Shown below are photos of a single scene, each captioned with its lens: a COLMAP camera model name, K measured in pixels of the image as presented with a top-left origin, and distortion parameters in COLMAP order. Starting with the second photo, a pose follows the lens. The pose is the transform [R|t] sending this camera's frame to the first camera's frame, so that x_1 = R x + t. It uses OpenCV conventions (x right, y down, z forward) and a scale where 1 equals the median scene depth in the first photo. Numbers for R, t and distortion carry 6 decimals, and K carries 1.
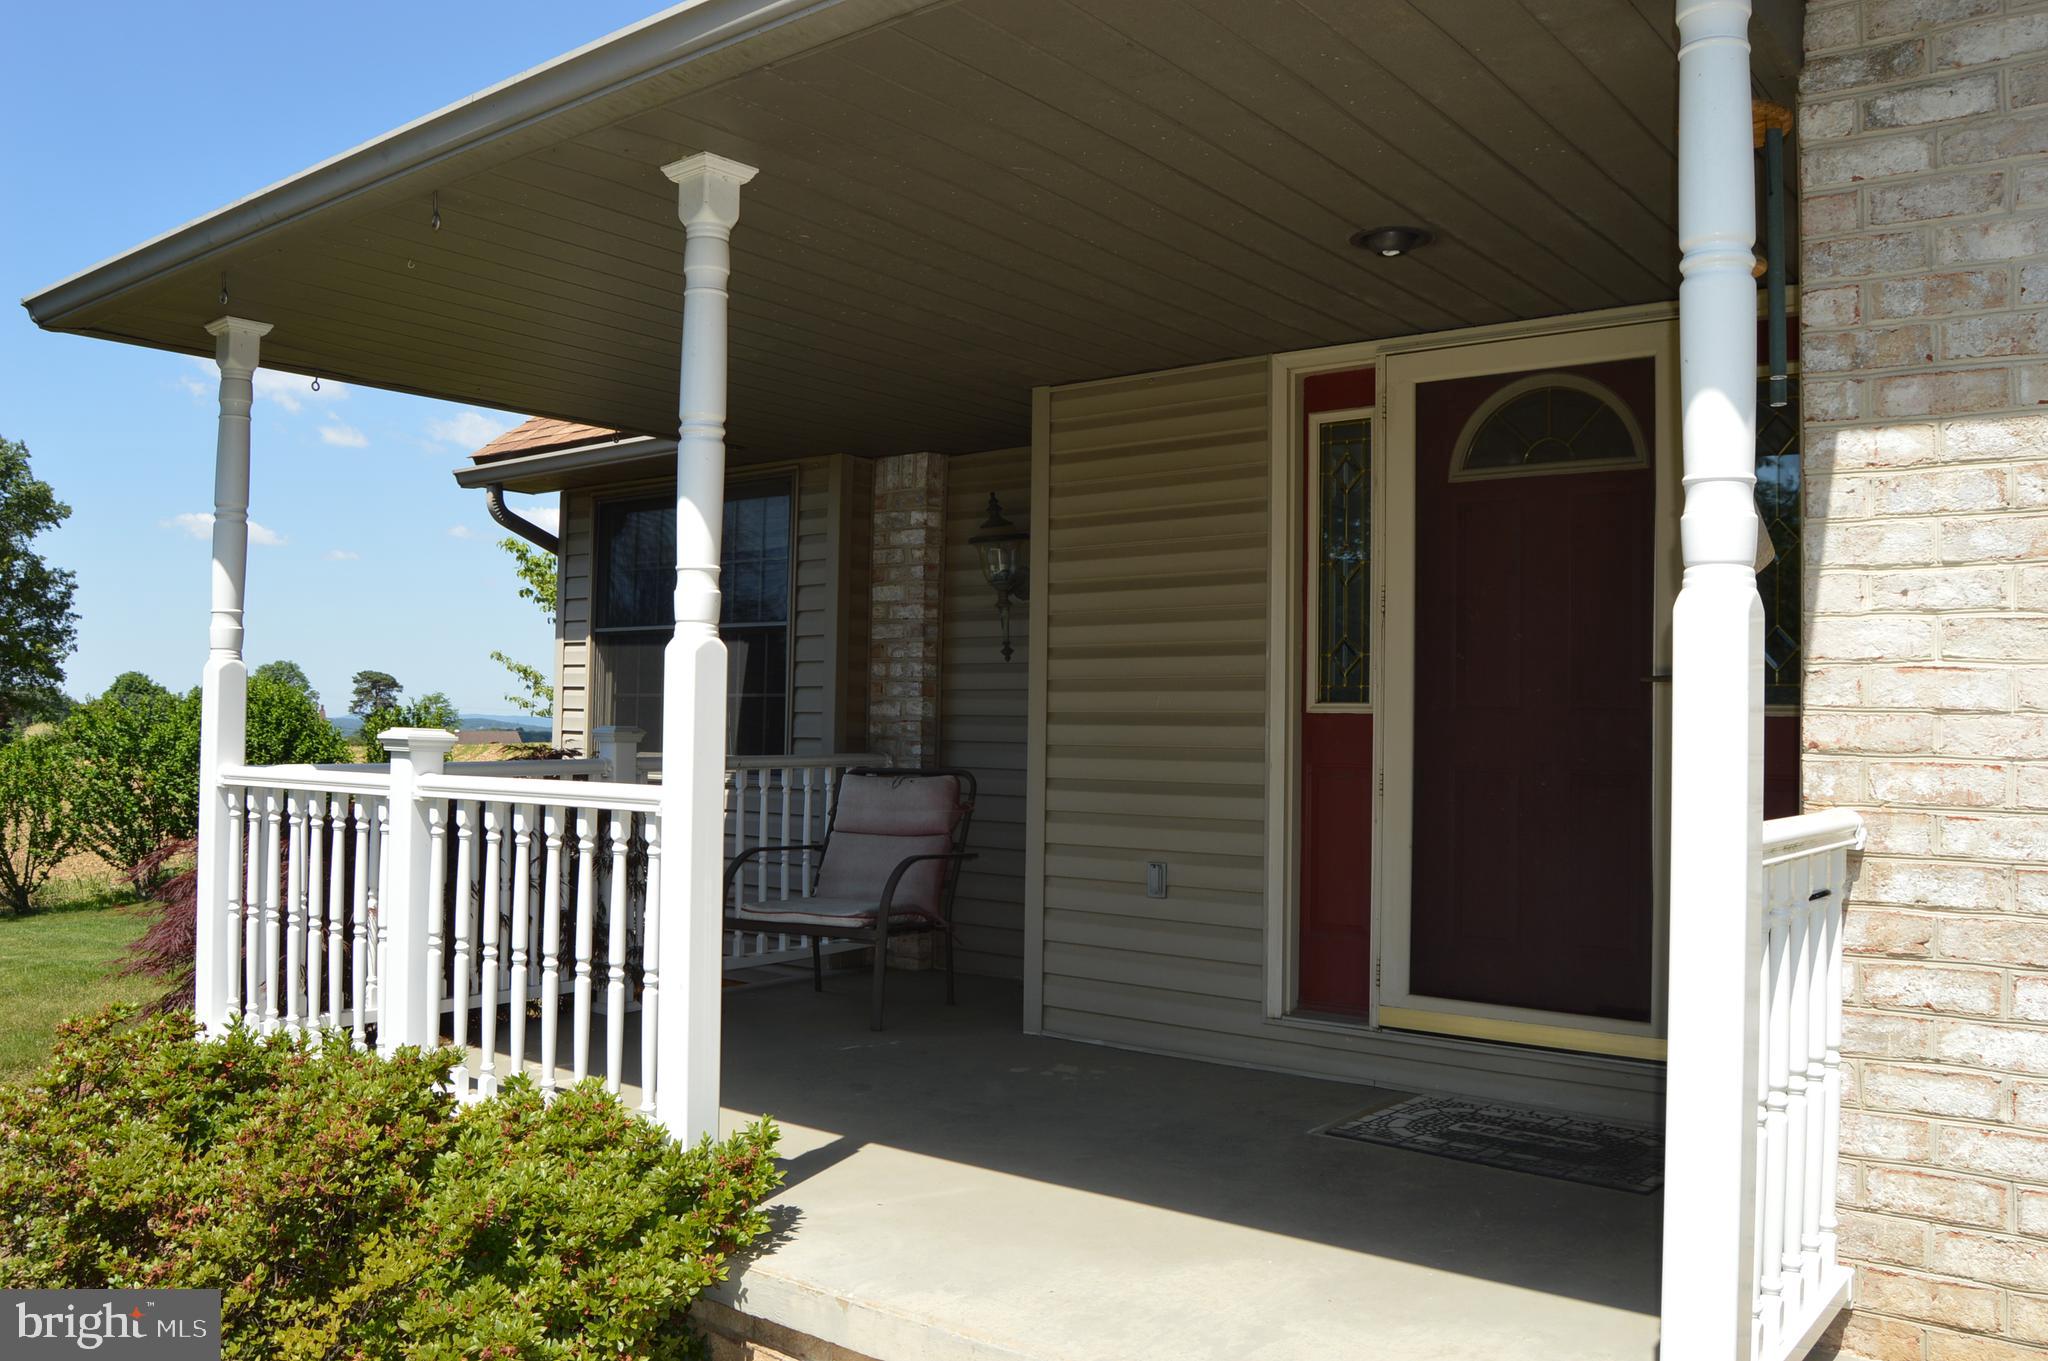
lens RADIAL K [[1622.5, 0, 1015.8], [0, 1622.5, 680.4], [0, 0, 1]] dist [-0.087117, 0.022704]
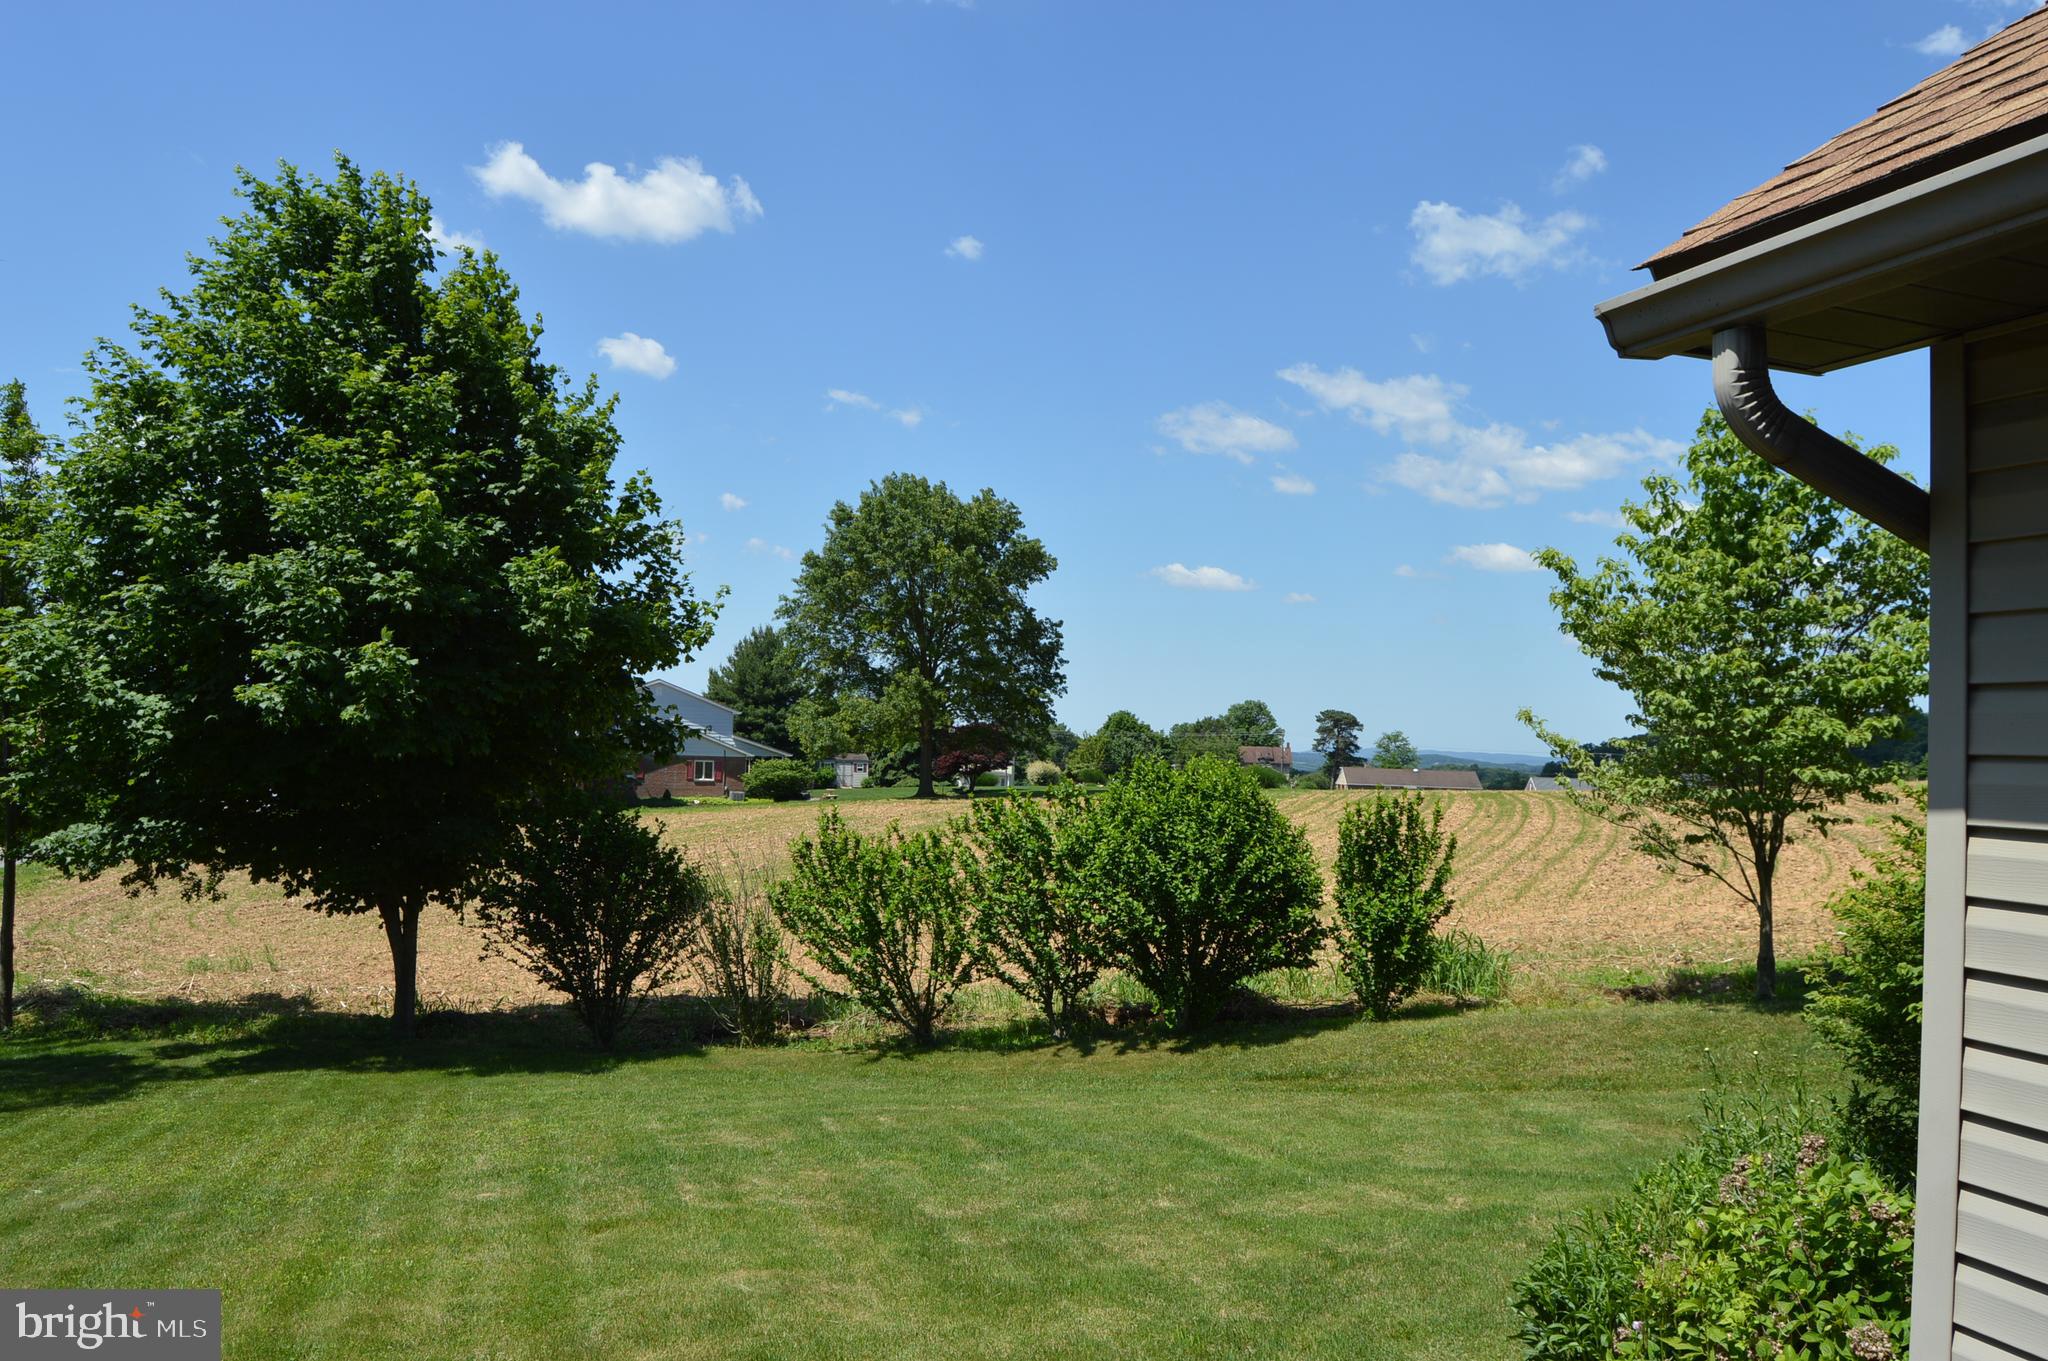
lens RADIAL K [[1622.5, 0, 1025.1], [0, 1622.5, 680.5], [0, 0, 1]] dist [-0.087117, 0.022704]
pose [[0.841454, -0.010179, -0.540233, -0.136107], [-0.002083, 0.999754, -0.022082, -0.022042], [0.540325, 0.019706, 0.841226, 0.324849]]
